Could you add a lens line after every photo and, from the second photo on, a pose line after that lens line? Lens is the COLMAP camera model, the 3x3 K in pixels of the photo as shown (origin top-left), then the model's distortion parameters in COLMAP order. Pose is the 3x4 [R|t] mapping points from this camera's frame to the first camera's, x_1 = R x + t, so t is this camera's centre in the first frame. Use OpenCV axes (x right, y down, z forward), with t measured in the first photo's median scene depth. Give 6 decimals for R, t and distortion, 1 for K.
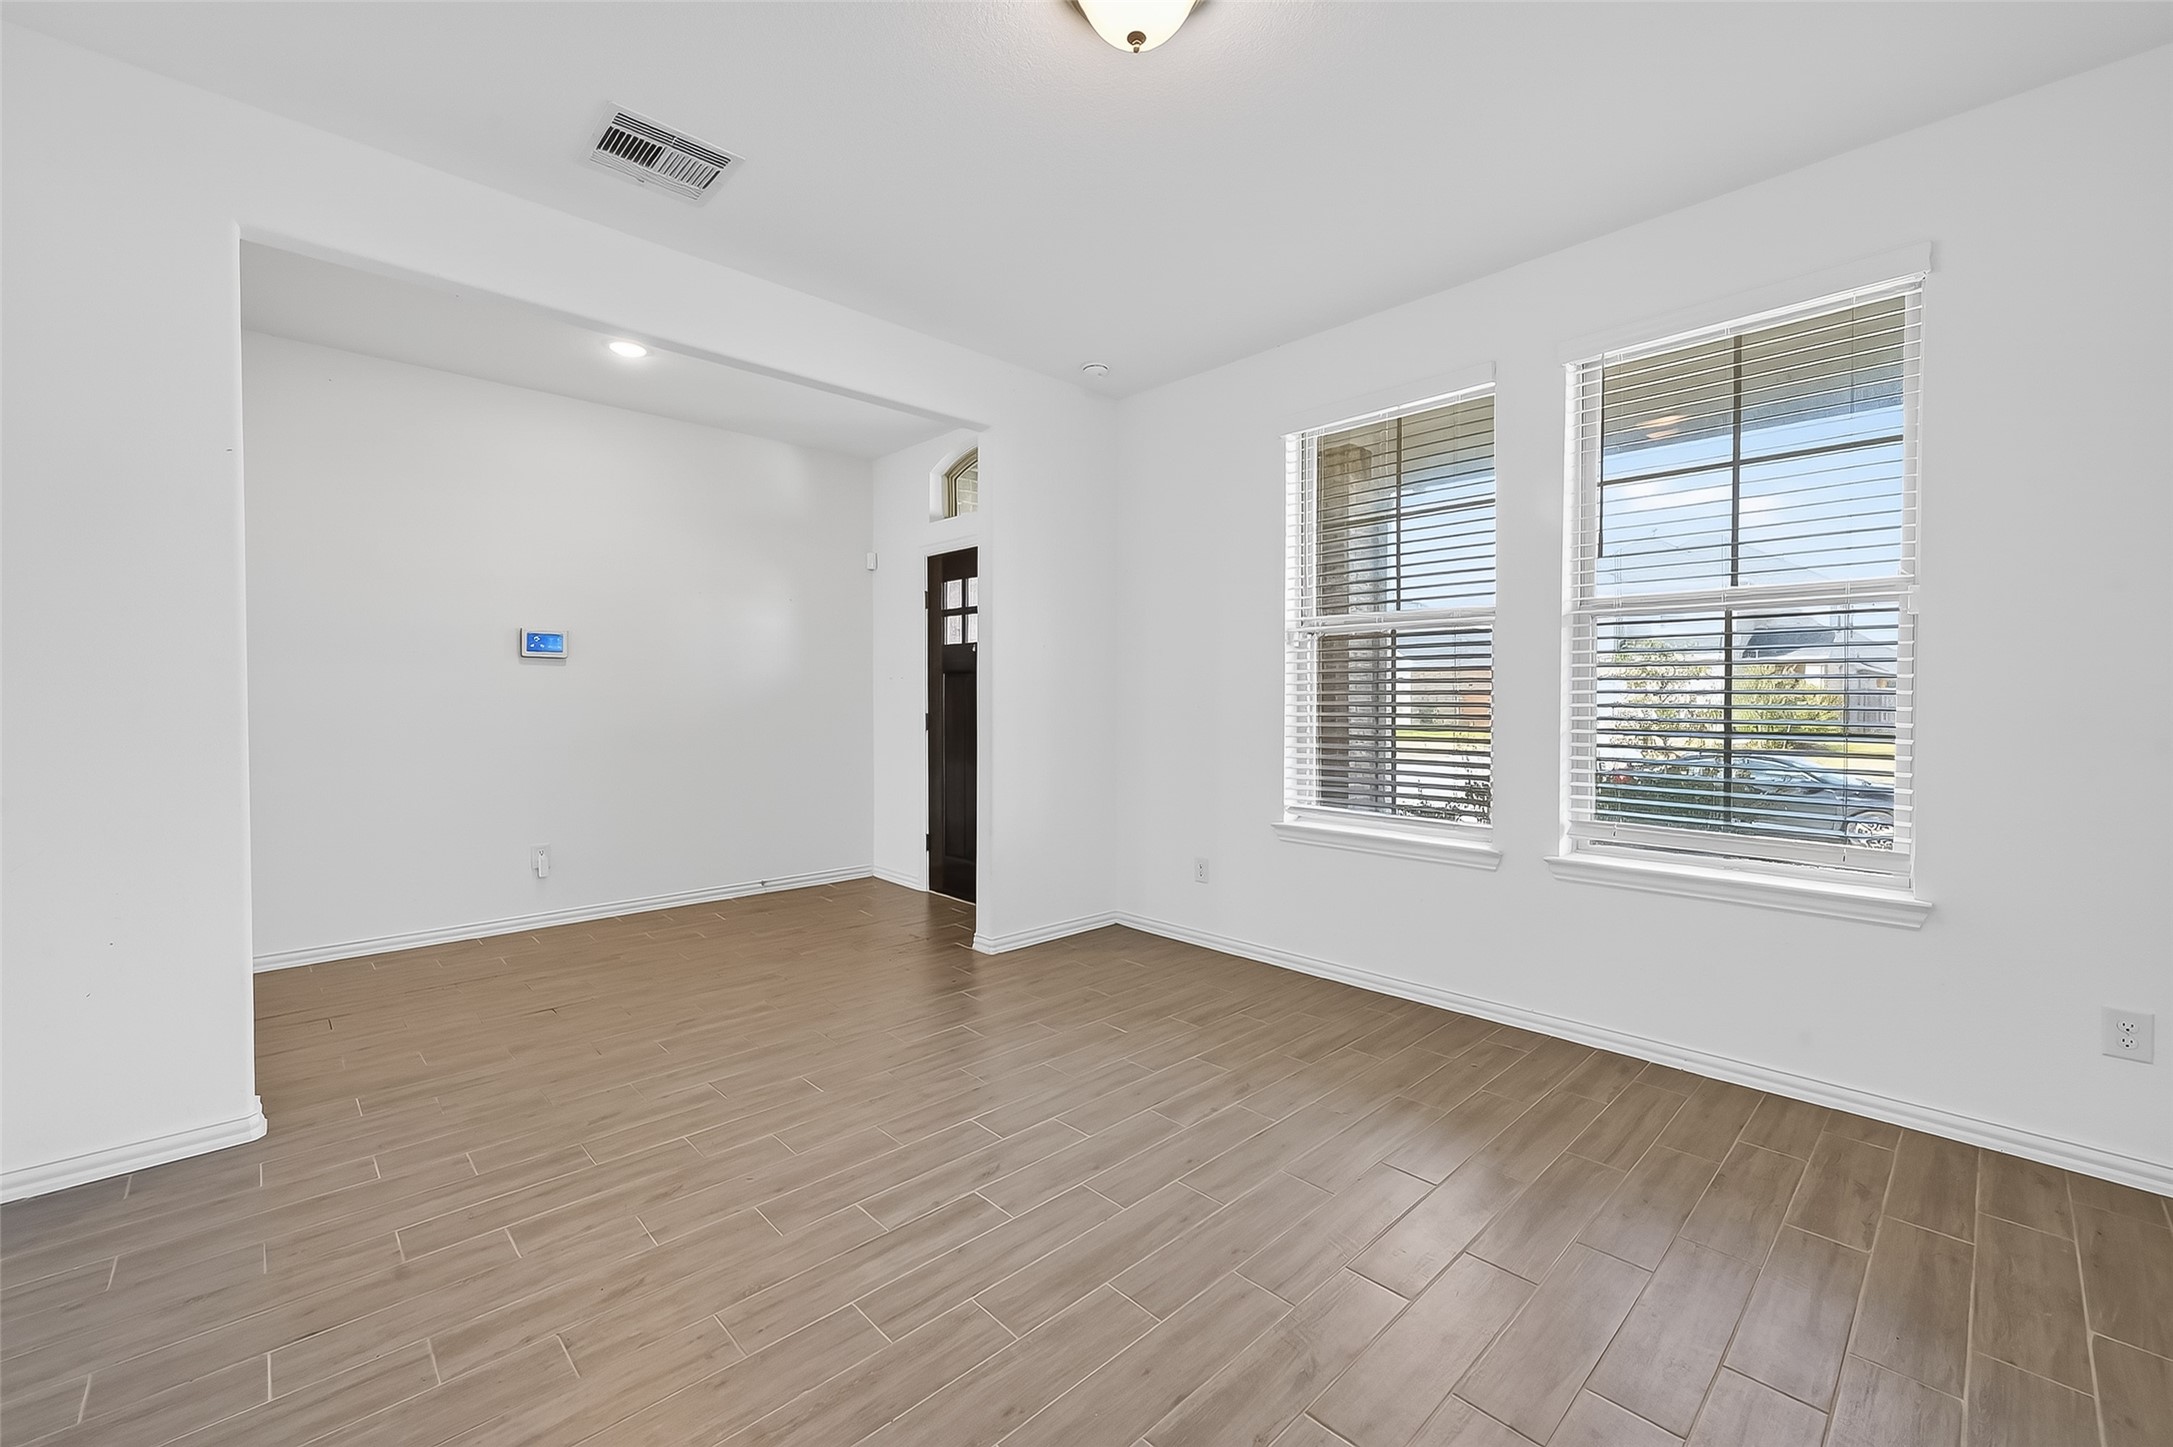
lens RADIAL K [[848.5, 0, 1086.5], [0, 848.5, 723.5], [0, 0, 1]] dist [-0.012117, 0.000068]
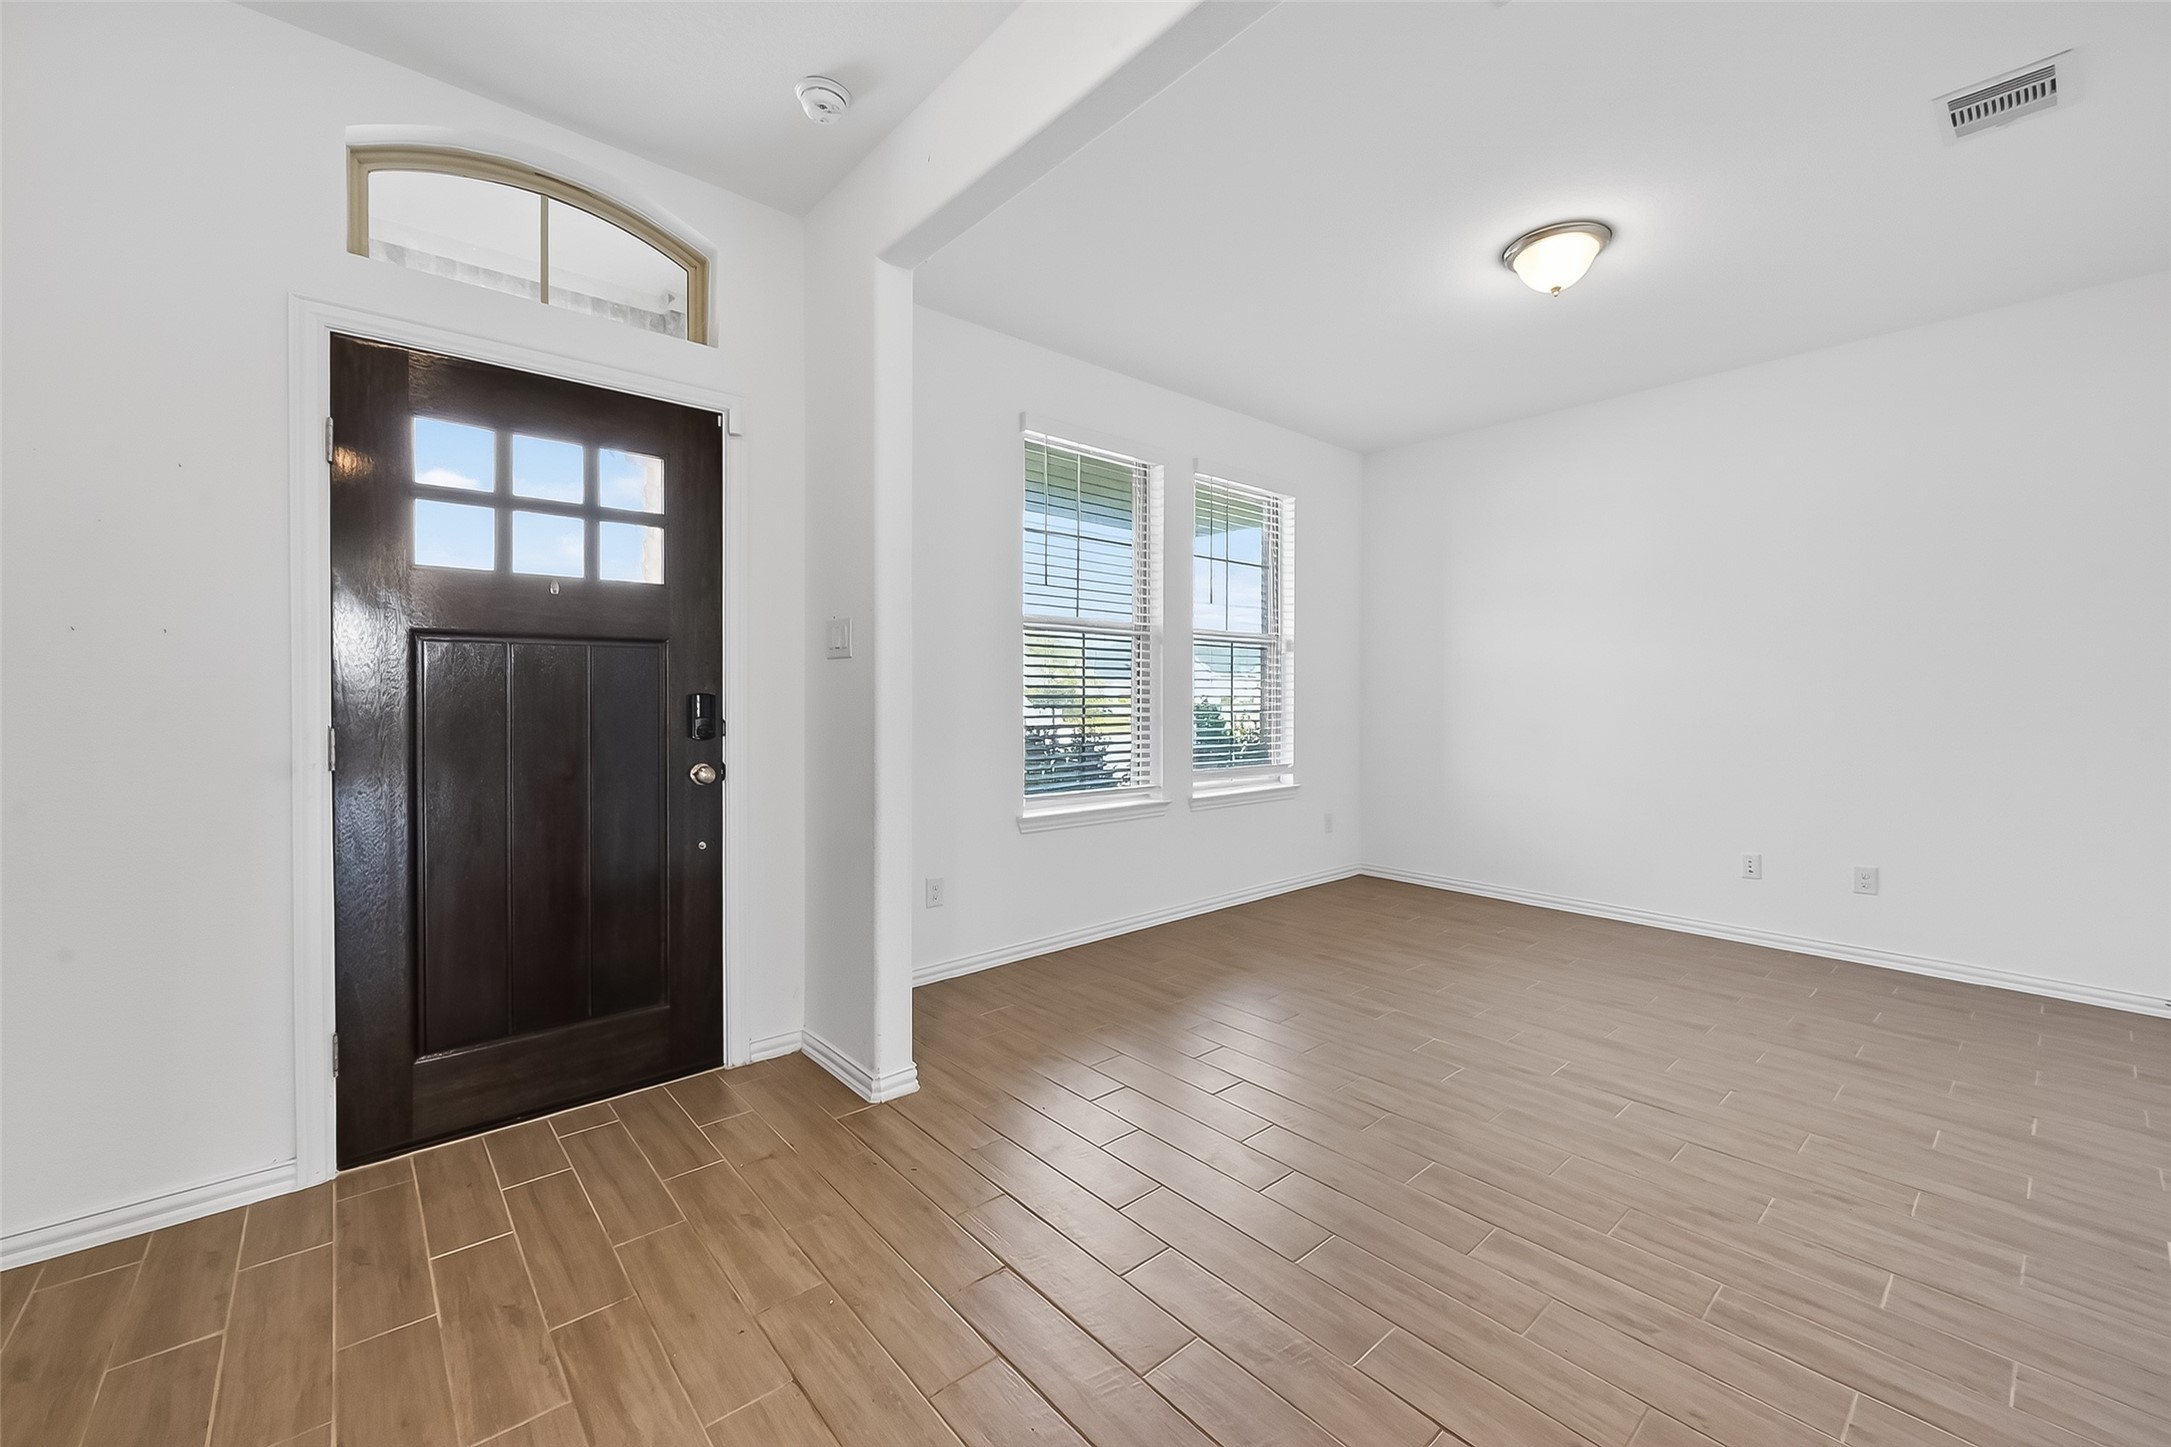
lens RADIAL K [[878.8, 0, 1093.1], [0, 878.8, 696.3], [0, 0, 1]] dist [0.002559, 0.000574]
pose [[0.048883, -0.010003, 0.998754, -1.359656], [0.022849, 0.999699, 0.008894, -0.051683], [-0.998543, 0.022386, 0.049097, 1.457762]]
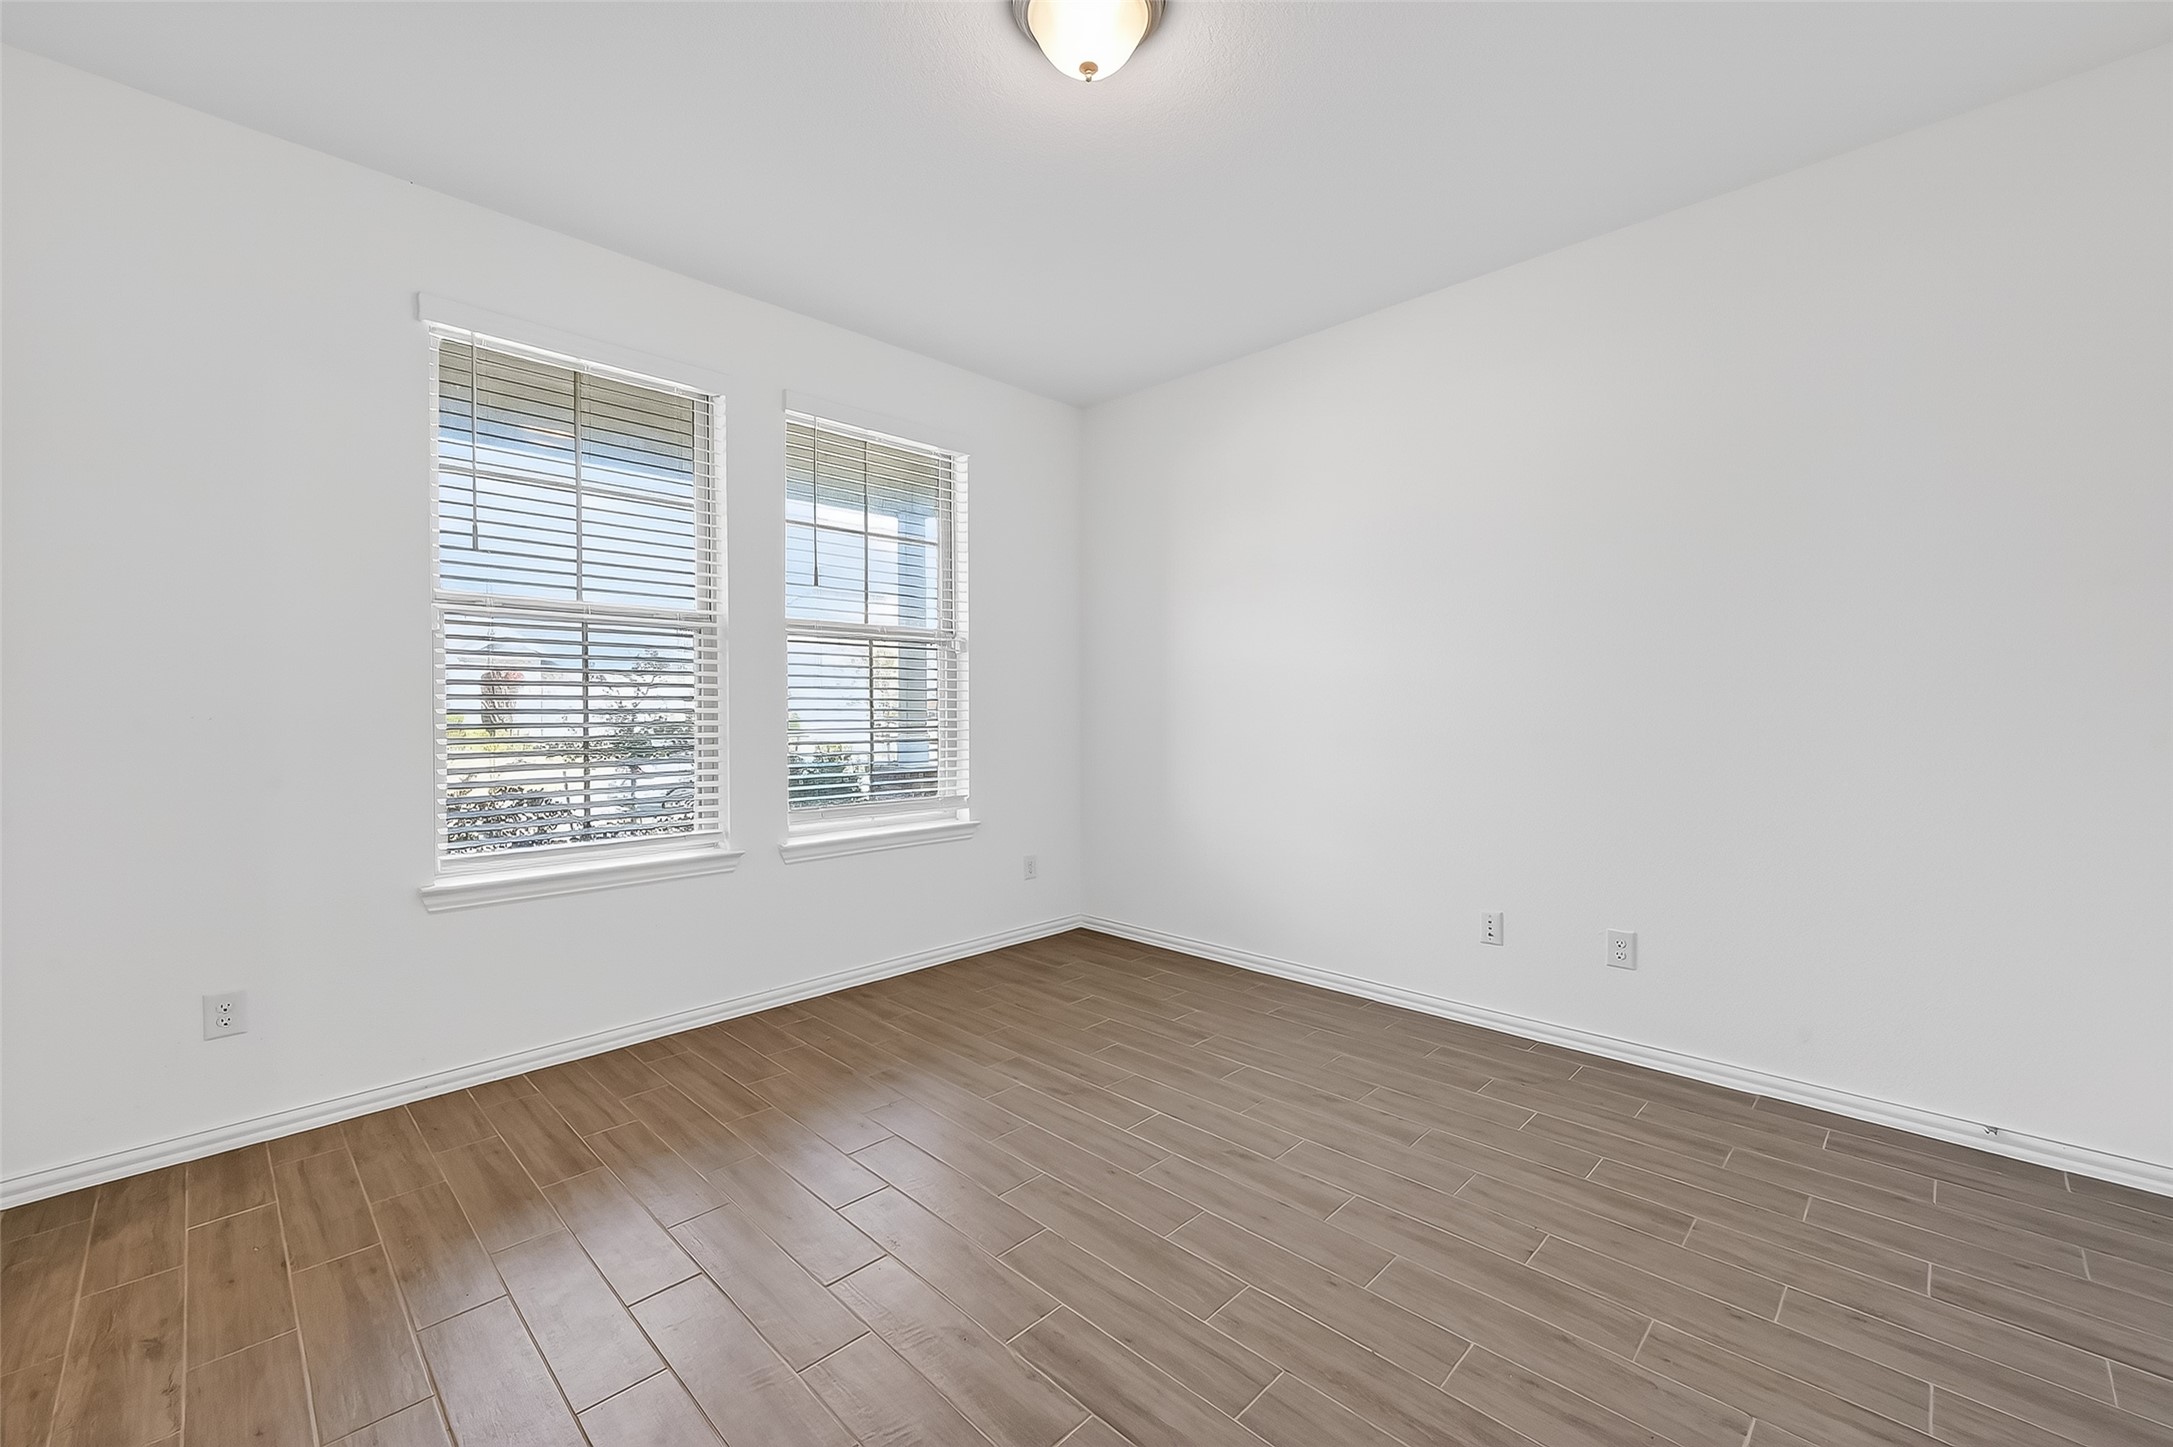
lens RADIAL K [[849.7, 0, 1096.6], [0, 849.7, 722.3], [0, 0, 1]] dist [0.000638, 0.000179]
pose [[-0.005486, -0.020977, 0.999765, -0.783665], [0.031395, 0.999284, 0.021139, -0.021044], [-0.999492, 0.031503, -0.004823, 0.791909]]
